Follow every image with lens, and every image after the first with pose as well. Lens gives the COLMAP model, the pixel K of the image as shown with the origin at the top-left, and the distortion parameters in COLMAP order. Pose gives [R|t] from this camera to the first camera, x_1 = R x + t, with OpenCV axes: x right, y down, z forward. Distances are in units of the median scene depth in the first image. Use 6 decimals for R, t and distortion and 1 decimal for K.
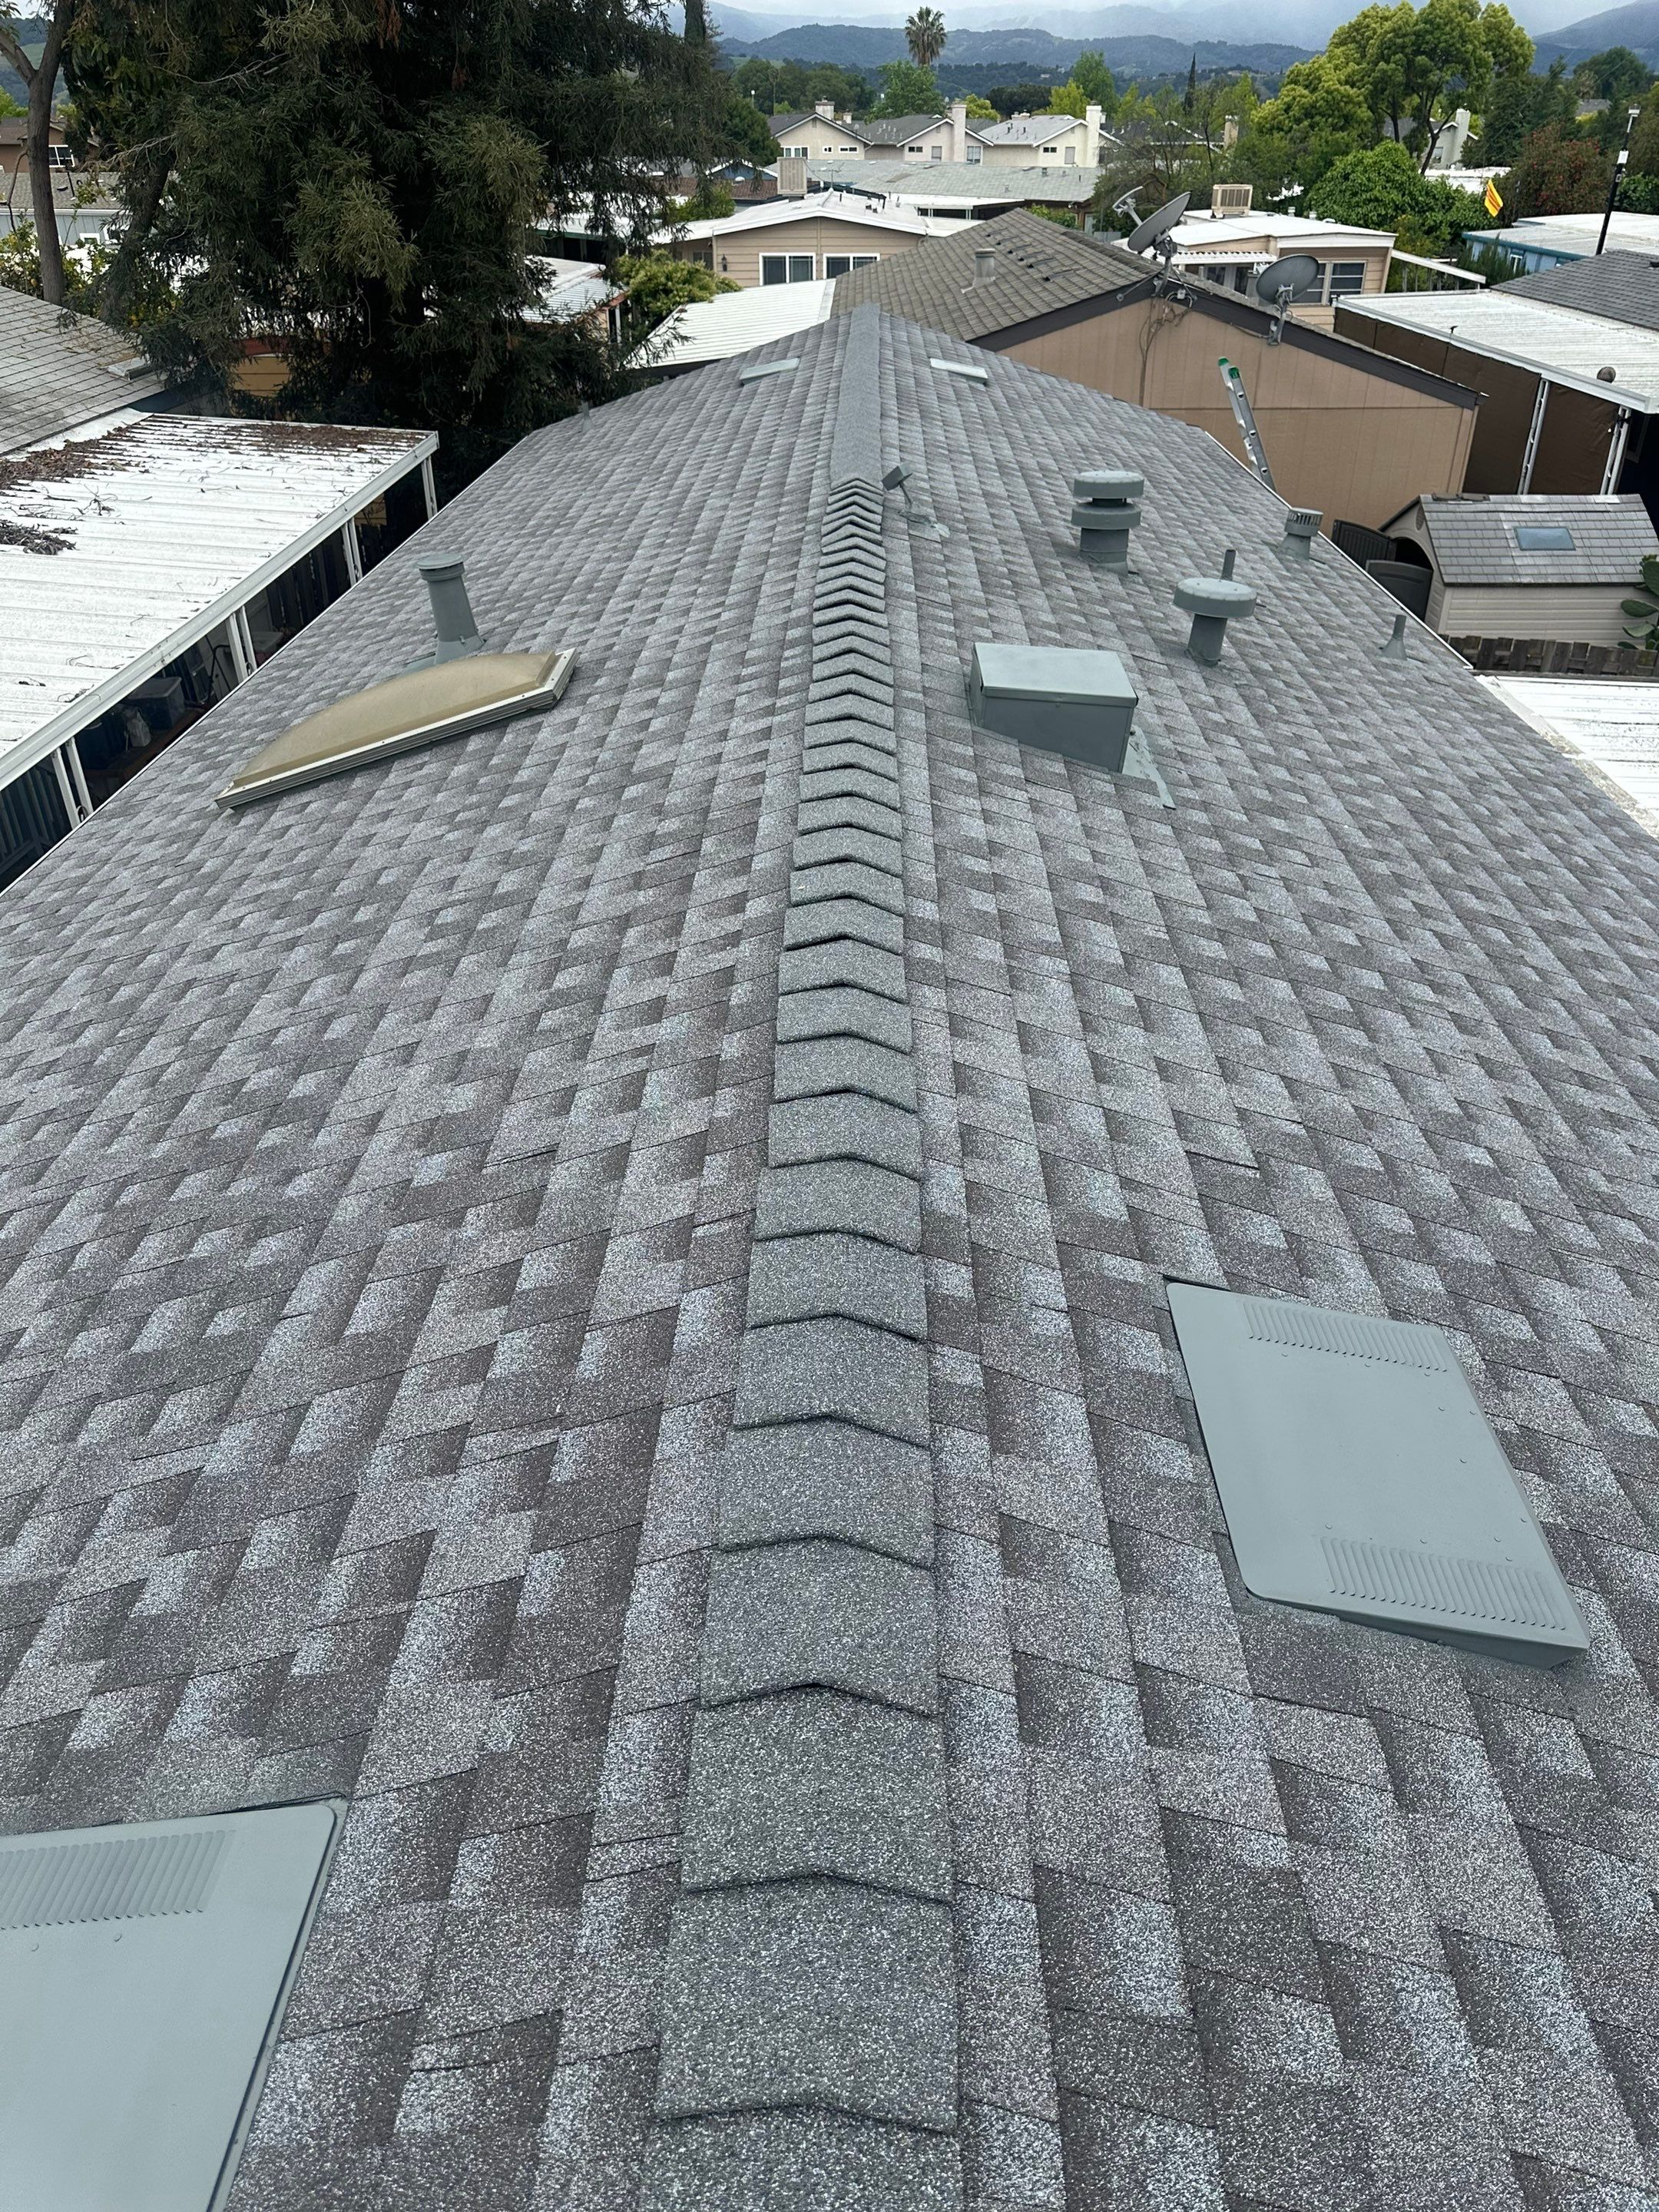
lens RADIAL K [[1587.6, 0, 829.5], [0, 1587.6, 1106.0], [0, 0, 1]] dist [0.025078, -0.033897]
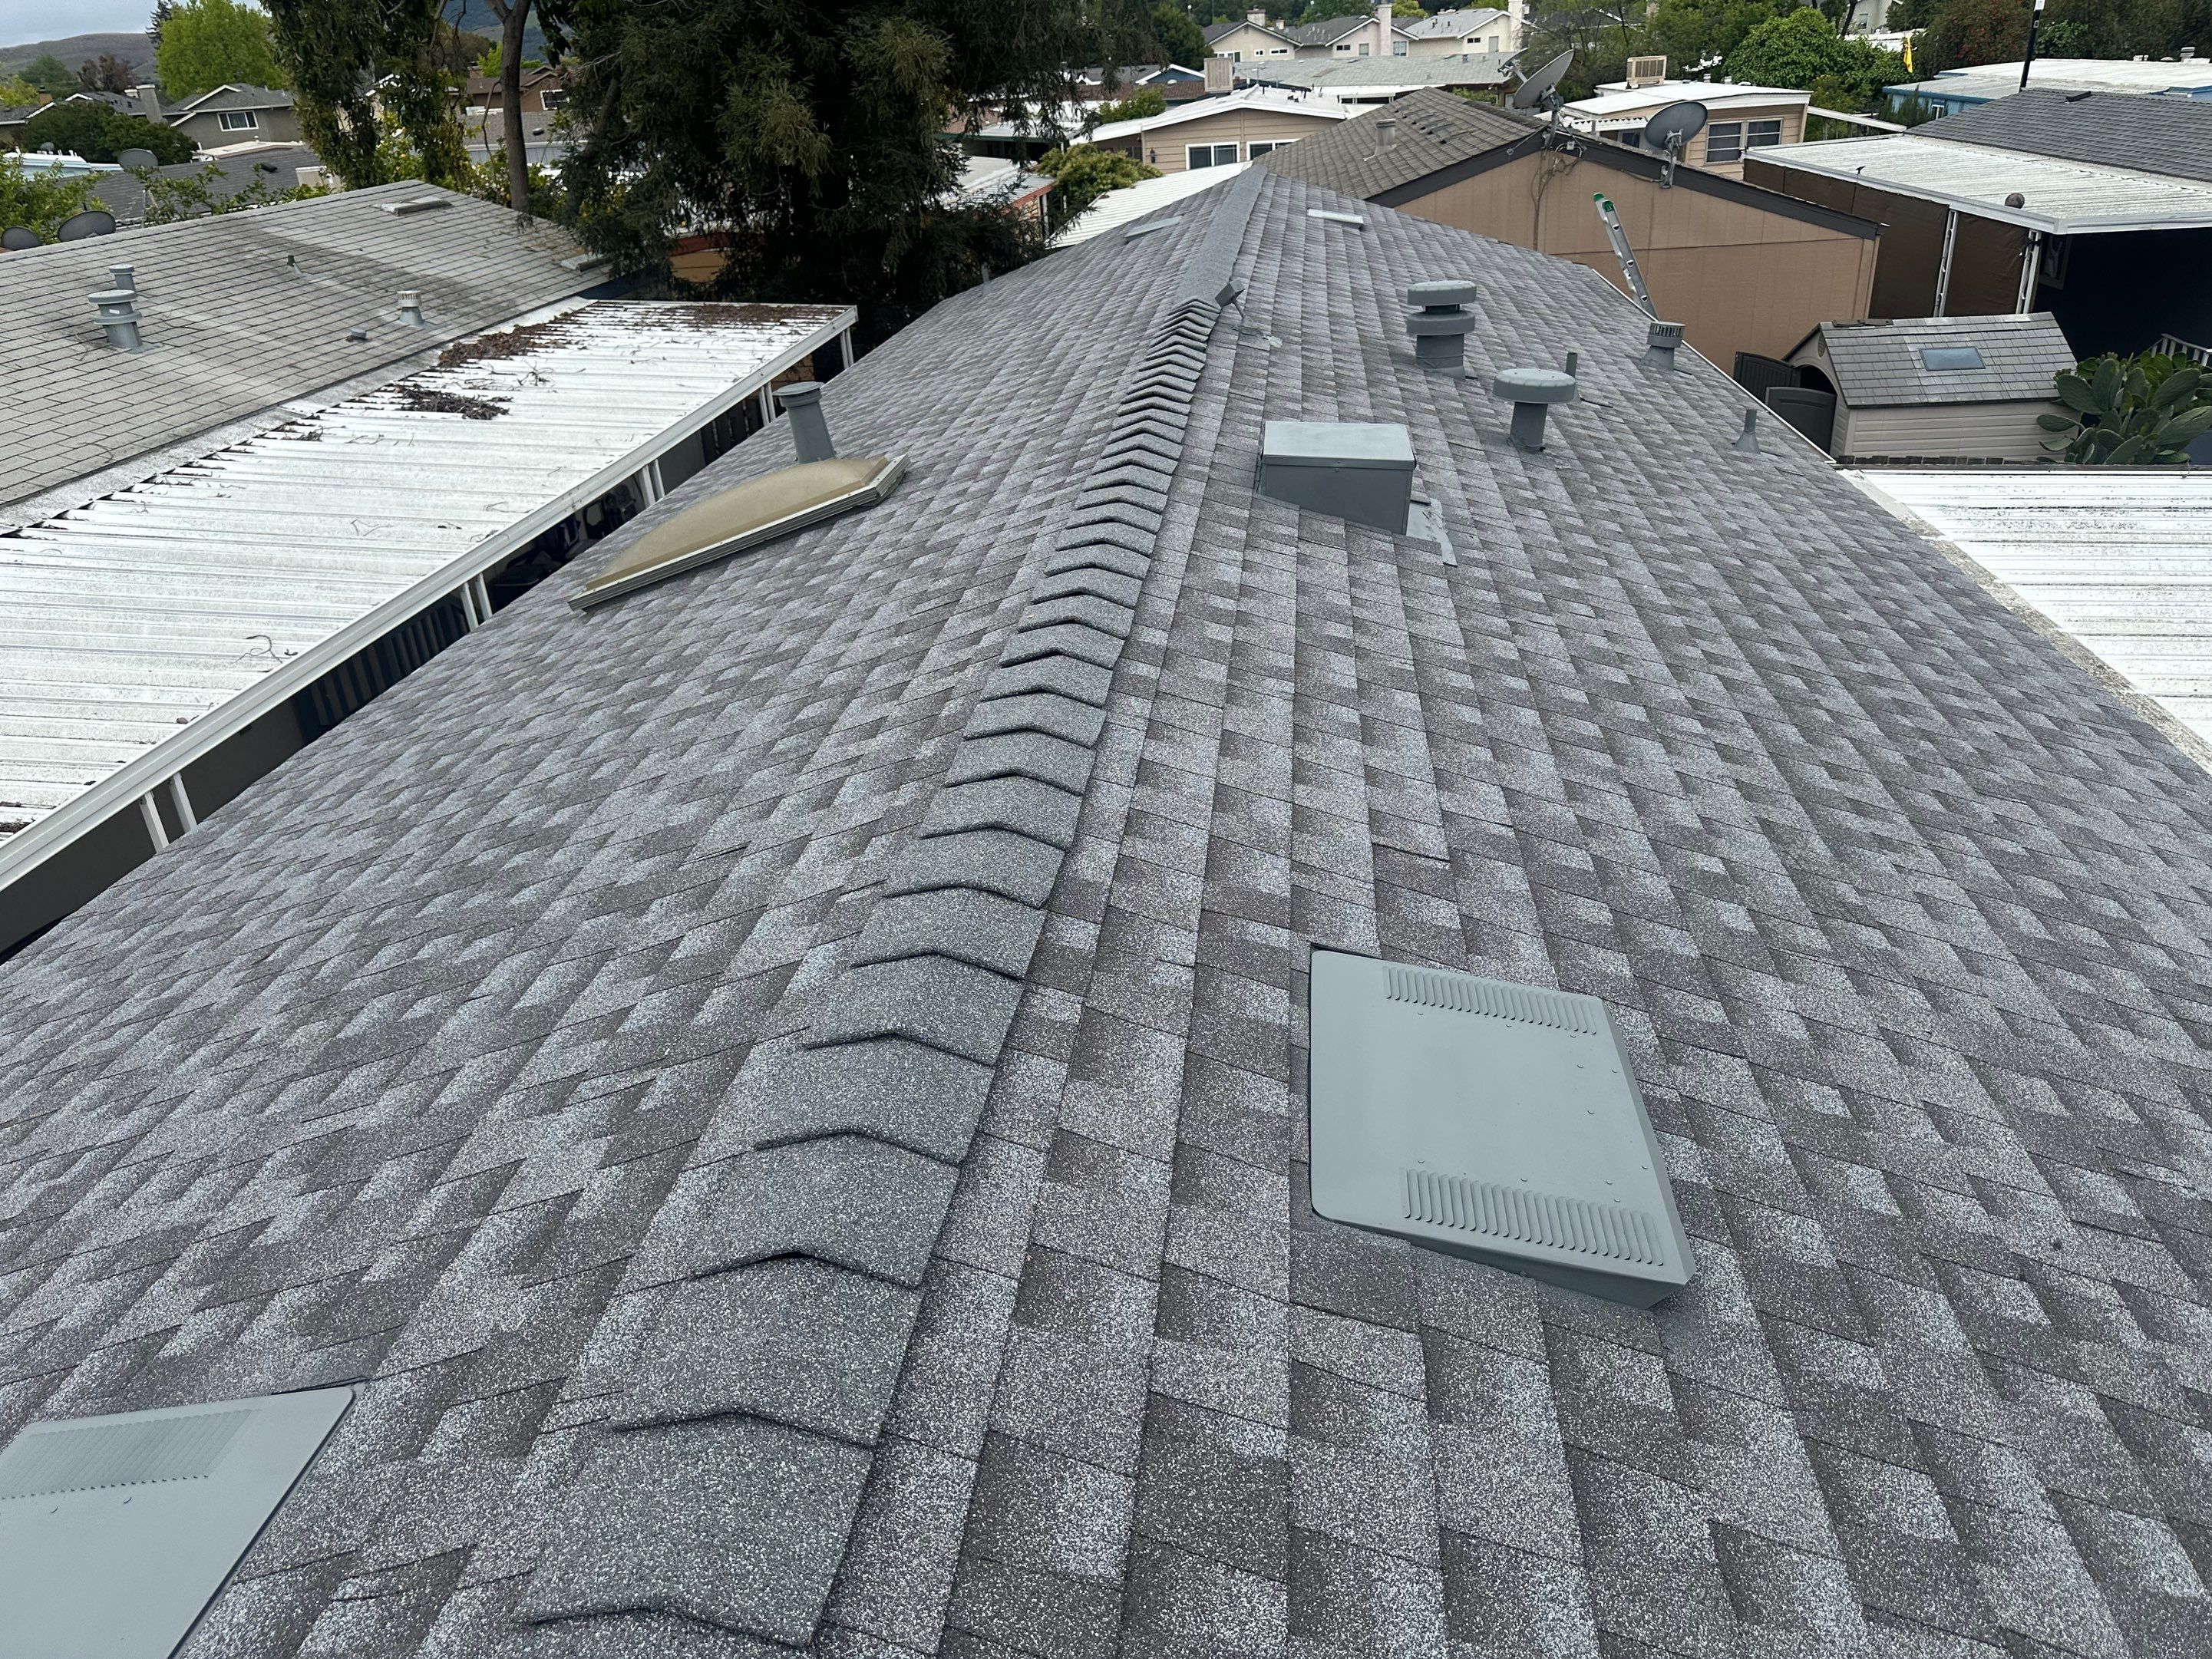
lens RADIAL K [[1604.1, 0, 1231.0], [0, 1604.1, 863.9], [0, 0, 1]] dist [0.048813, -0.072464]
pose [[0.995309, -0.014532, -0.095651, 0.179880], [0.004037, 0.994032, -0.109011, 0.116394], [0.096665, 0.108113, 0.989428, 0.002801]]
